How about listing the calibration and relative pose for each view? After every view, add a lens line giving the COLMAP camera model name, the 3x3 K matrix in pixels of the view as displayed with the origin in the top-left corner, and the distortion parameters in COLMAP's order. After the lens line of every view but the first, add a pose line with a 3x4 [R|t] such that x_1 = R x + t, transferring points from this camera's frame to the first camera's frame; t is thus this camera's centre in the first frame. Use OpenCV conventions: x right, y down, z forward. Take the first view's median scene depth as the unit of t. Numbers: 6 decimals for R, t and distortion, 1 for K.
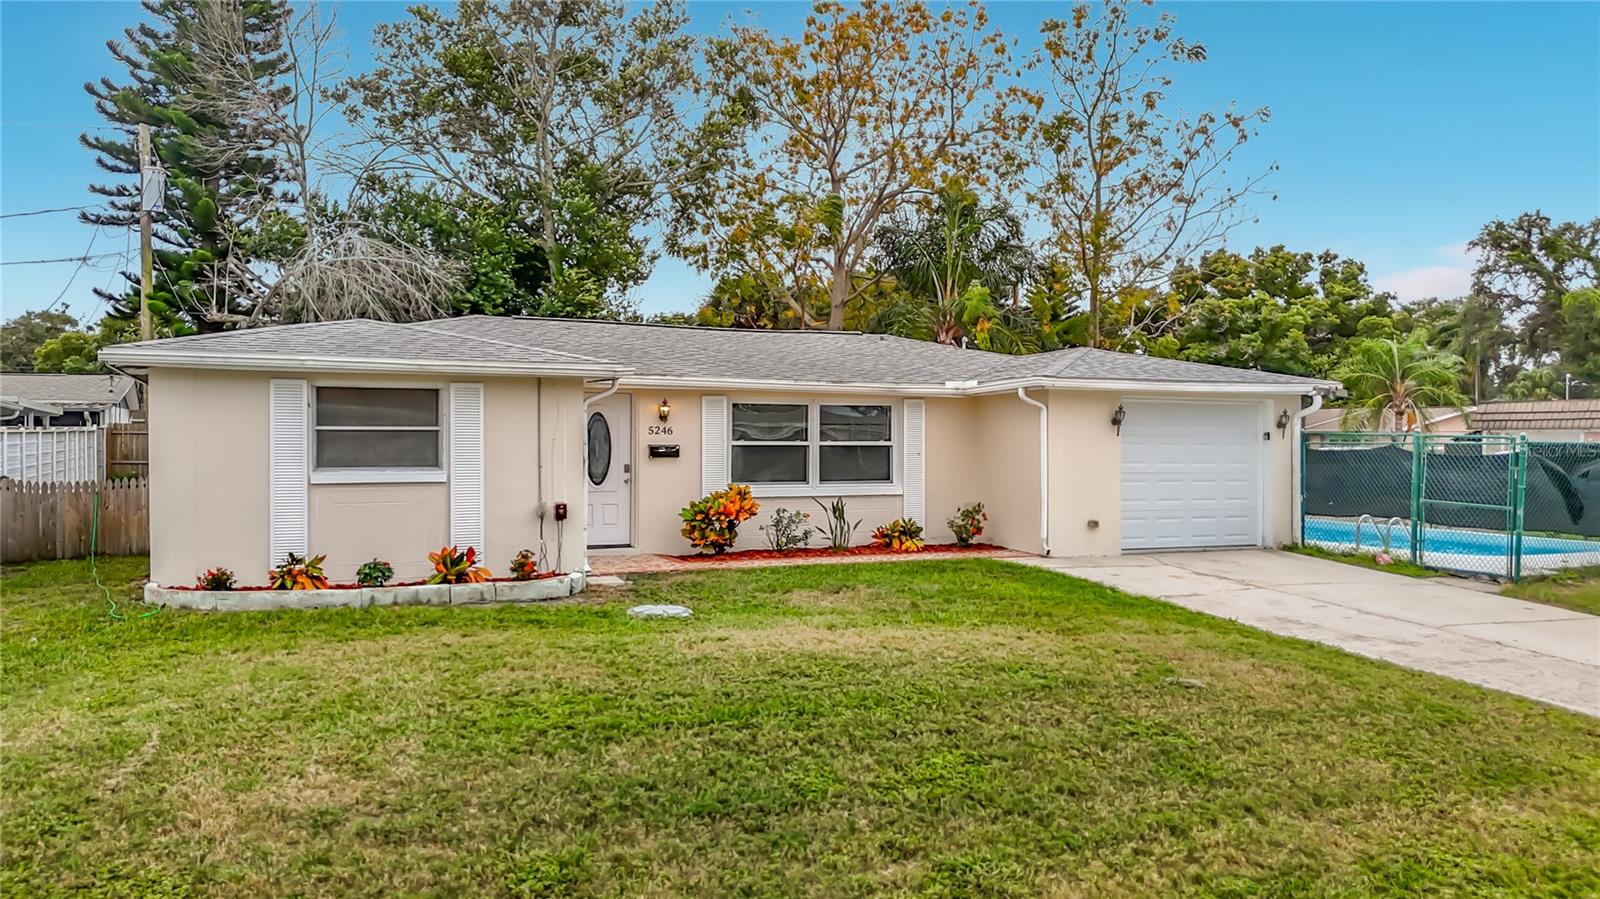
lens RADIAL K [[1224.6, 0, 795.9], [0, 1224.6, 444.3], [0, 0, 1]] dist [0.046030, -0.068752]
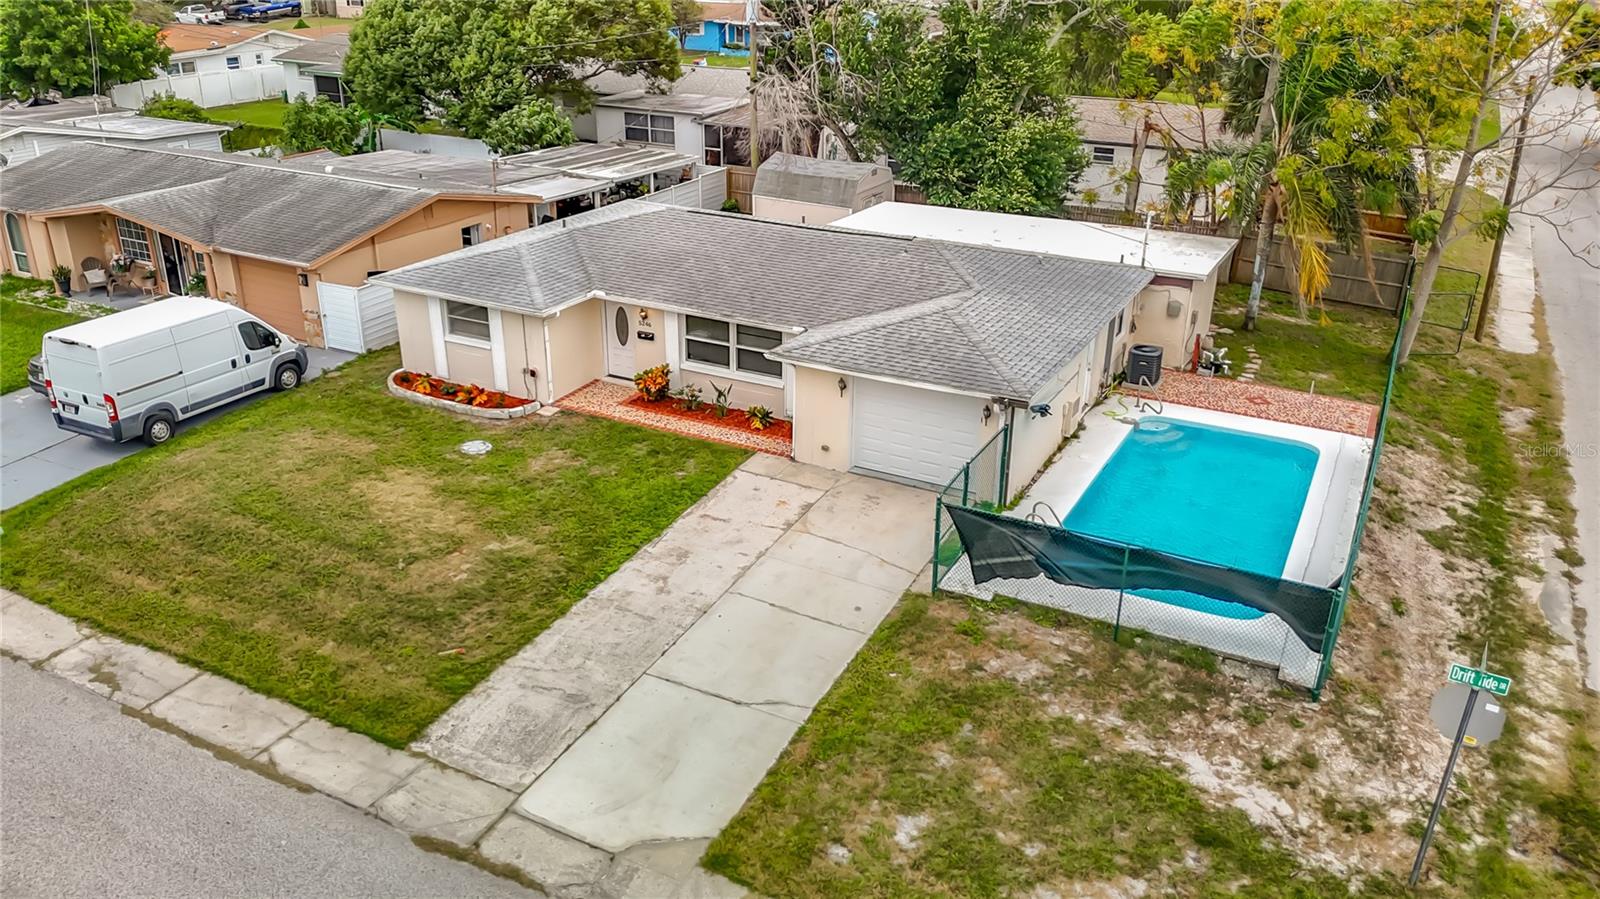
lens RADIAL K [[1224.6, 0, 795.9], [0, 1224.6, 444.3], [0, 0, 1]] dist [0.046030, -0.068752]
pose [[0.619586, 0.311499, -0.720473, 1.284825], [-0.012948, 0.921815, 0.387415, -0.512697], [0.784822, -0.230708, 0.575177, 0.122181]]
